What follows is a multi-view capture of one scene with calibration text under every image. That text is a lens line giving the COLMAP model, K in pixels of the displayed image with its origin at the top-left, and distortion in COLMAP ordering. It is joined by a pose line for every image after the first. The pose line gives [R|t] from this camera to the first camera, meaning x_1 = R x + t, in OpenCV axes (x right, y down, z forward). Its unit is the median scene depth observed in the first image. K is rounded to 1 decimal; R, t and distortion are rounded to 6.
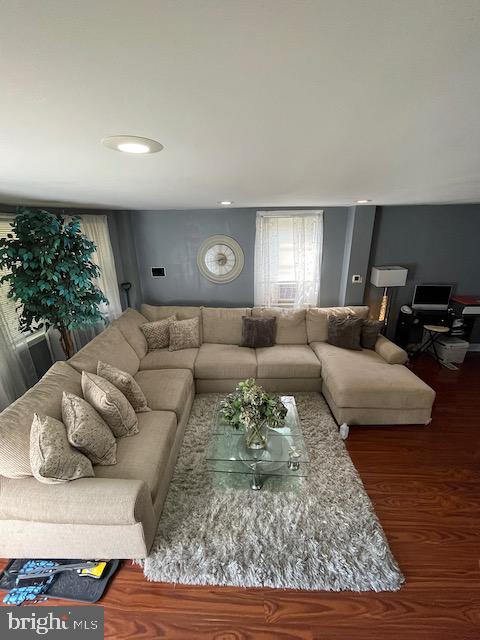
lens RADIAL K [[259.6, 0, 239.4], [0, 259.6, 317.3], [0, 0, 1]] dist [-0.002868, 0.000555]
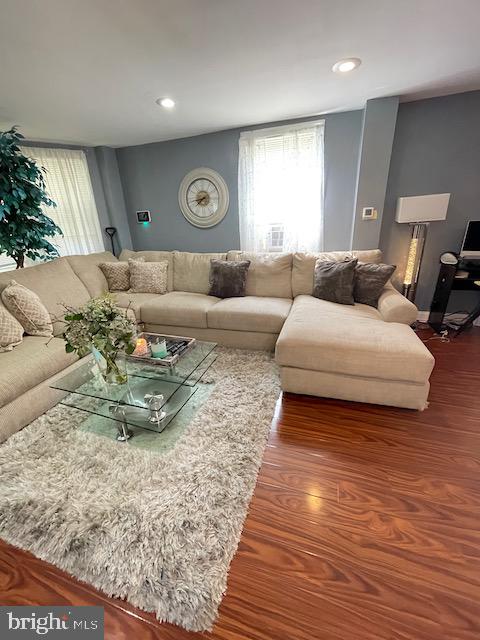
lens RADIAL K [[259.6, 0, 239.8], [0, 259.6, 317.6], [0, 0, 1]] dist [-0.002868, 0.000555]
pose [[0.959835, 0.072556, -0.271020, 0.367589], [-0.061929, 0.996946, 0.047572, 0.148993], [0.273644, -0.028877, 0.961397, 0.225232]]
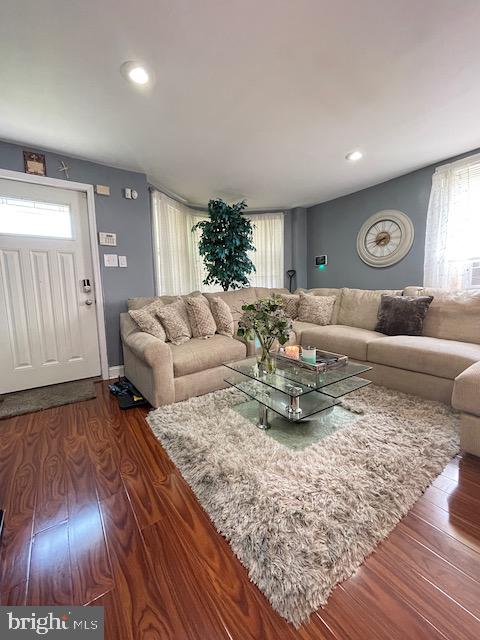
lens RADIAL K [[259.6, 0, 239.6], [0, 259.6, 318.1], [0, 0, 1]] dist [-0.002868, 0.000555]
pose [[0.597984, 0.089269, -0.796521, 0.415621], [-0.241684, 0.967605, -0.073000, 0.246224], [0.764201, 0.236159, 0.600188, 0.223493]]
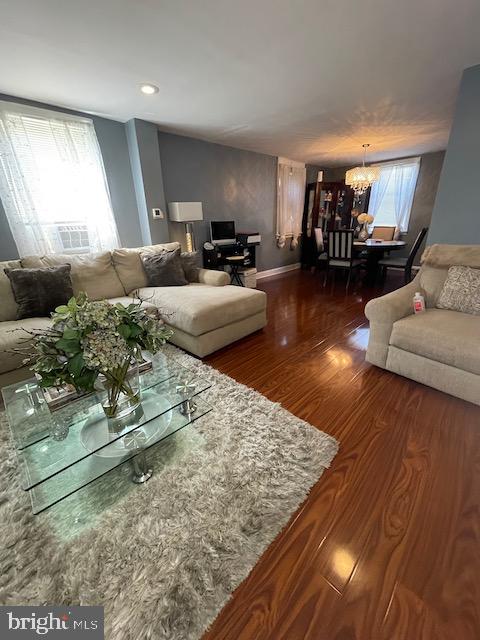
lens RADIAL K [[259.6, 0, 239.7], [0, 259.6, 317.2], [0, 0, 1]] dist [-0.002868, 0.000555]
pose [[0.677897, -0.264521, 0.685918, -0.062715], [0.254300, 0.959799, 0.118816, 0.178013], [-0.689773, 0.093884, 0.717913, 0.239004]]
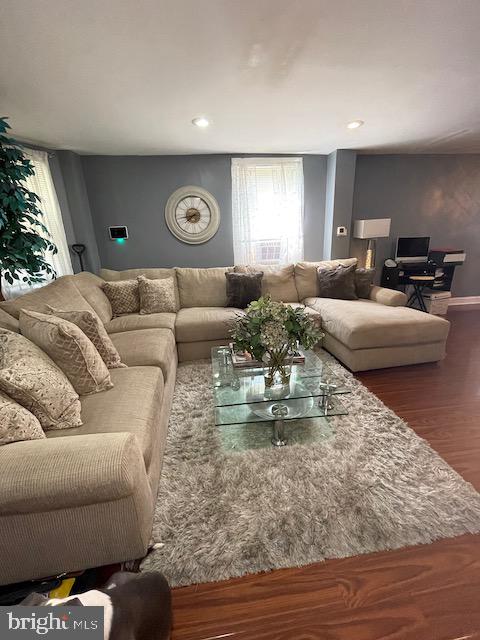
lens RADIAL K [[259.6, 0, 239.6], [0, 259.6, 317.1], [0, 0, 1]] dist [-0.002868, 0.000555]
pose [[0.985999, -0.071412, 0.150685, -0.088990], [0.077106, 0.996500, -0.032280, 0.188651], [-0.147852, 0.043447, 0.988055, 0.154459]]
